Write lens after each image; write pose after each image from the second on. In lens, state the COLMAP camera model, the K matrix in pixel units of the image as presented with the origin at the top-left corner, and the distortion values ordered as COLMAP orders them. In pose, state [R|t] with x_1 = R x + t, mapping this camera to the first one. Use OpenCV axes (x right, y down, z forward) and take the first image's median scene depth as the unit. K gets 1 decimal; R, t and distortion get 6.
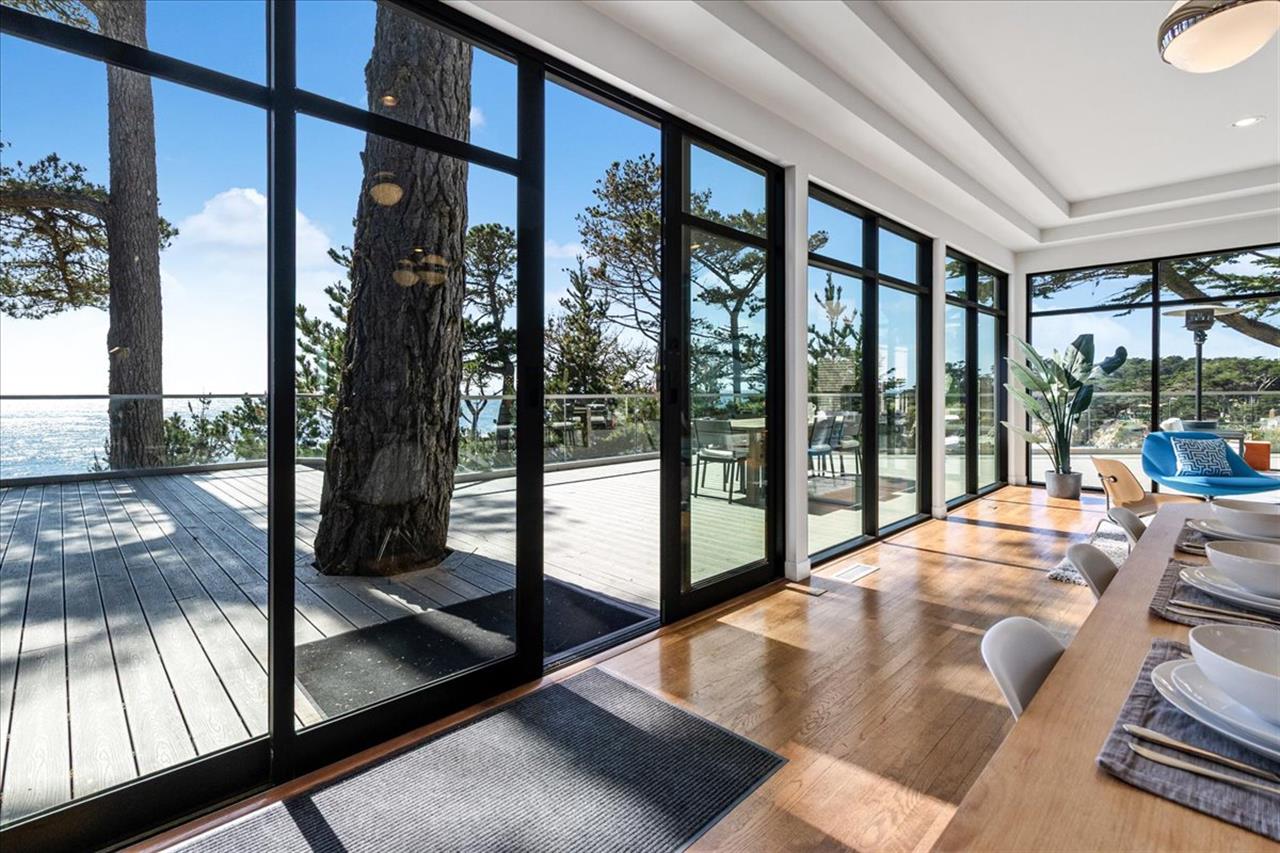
lens RADIAL K [[589.8, 0, 634.0], [0, 589.8, 412.6], [0, 0, 1]] dist [0.019147, 0.000282]
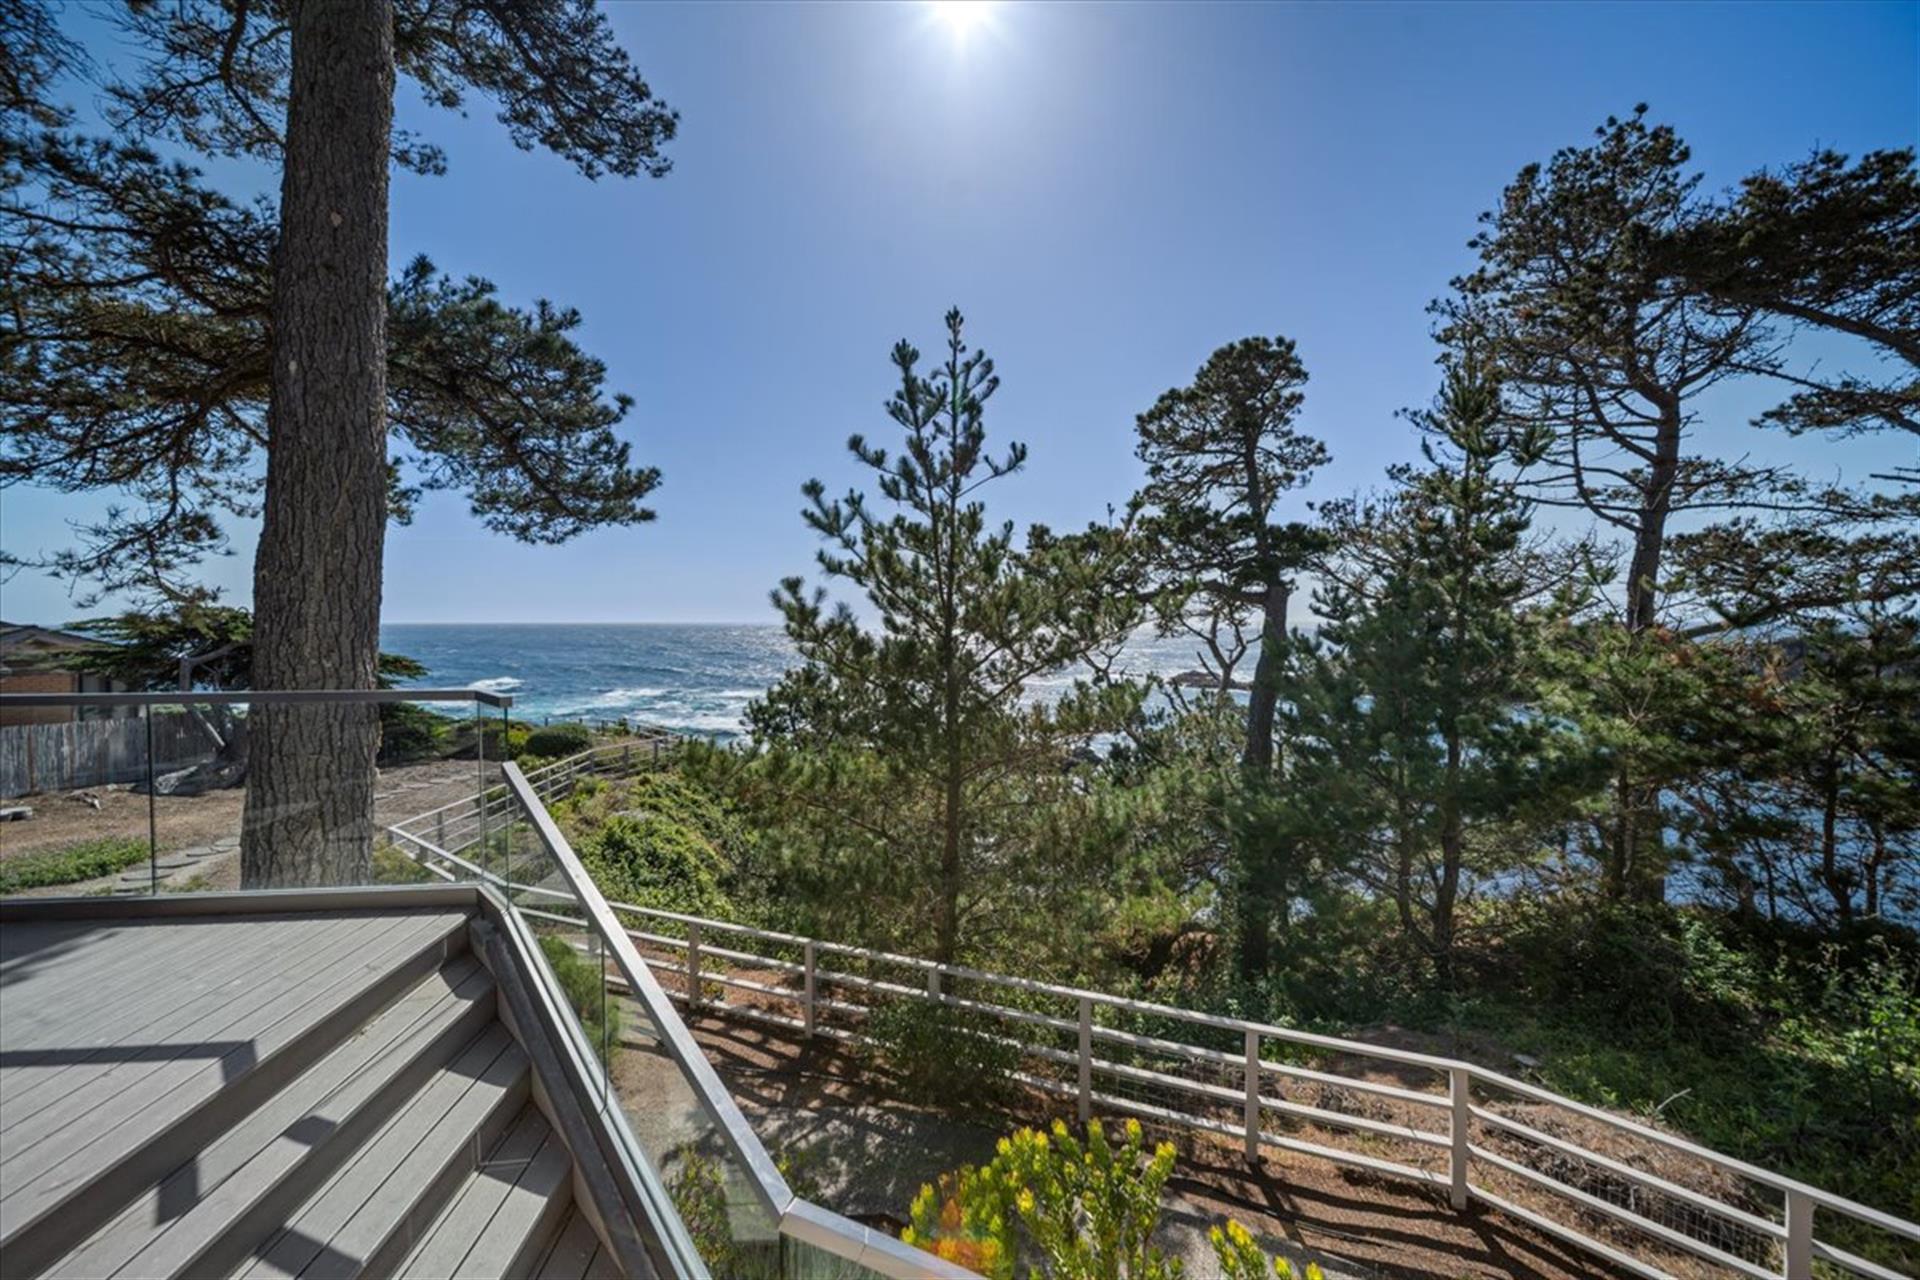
lens RADIAL K [[669.5, 0, 952.3], [0, 669.5, 621.8], [0, 0, 1]] dist [0.001033, 0.000000]
pose [[0.772252, 0.002069, -0.635313, -0.207640], [-0.025374, 0.999297, -0.027589, -0.097774], [0.634809, 0.037426, 0.771762, 1.299904]]
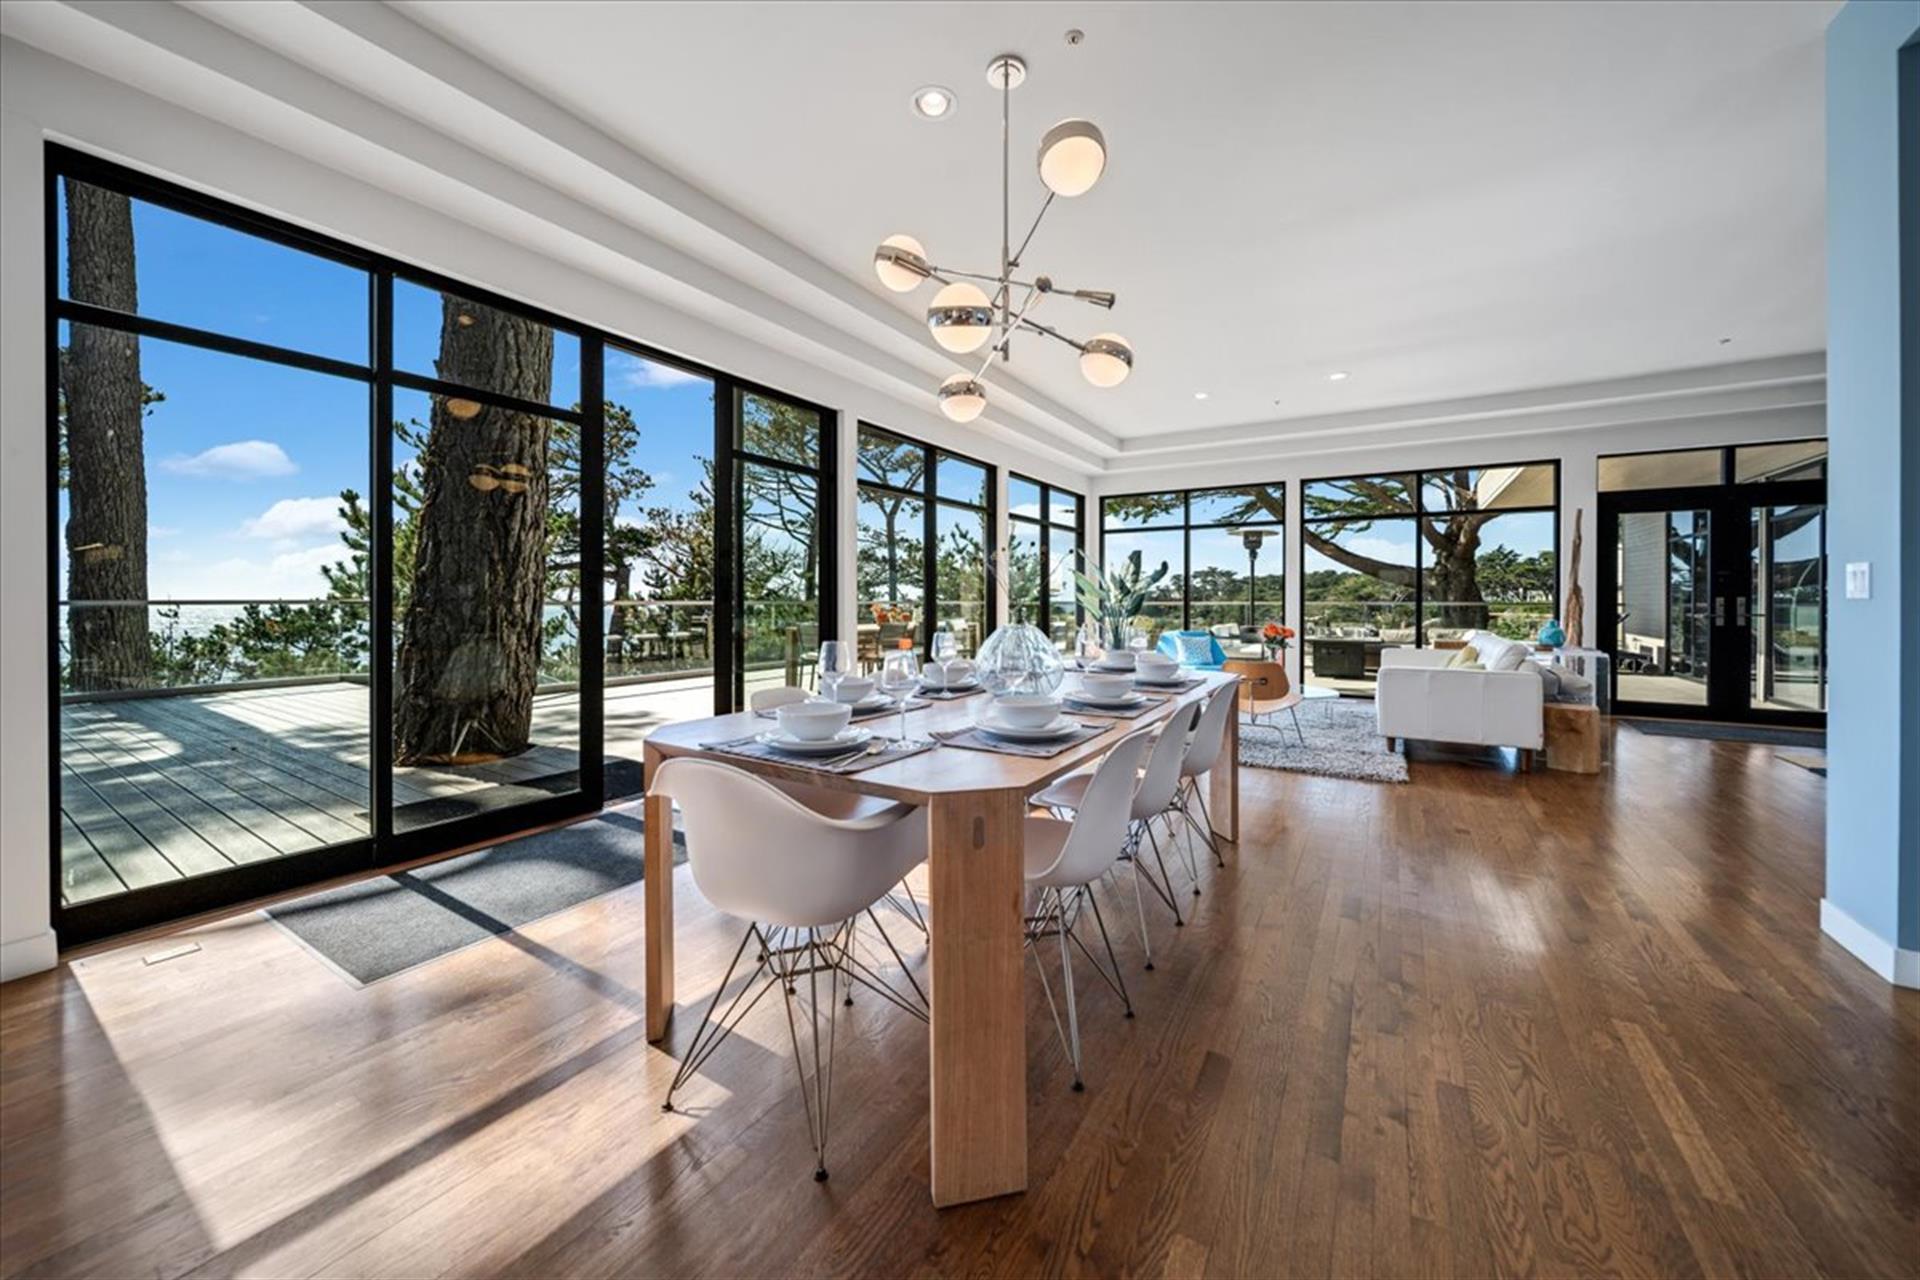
lens RADIAL K [[669.5, 0, 952.3], [0, 669.5, 621.8], [0, 0, 1]] dist [0.001033, 0.000000]
pose [[0.971404, -0.006020, 0.237357, 0.061749], [0.007260, 0.999964, -0.004348, 0.011477], [-0.237322, 0.005947, 0.971413, -0.156595]]
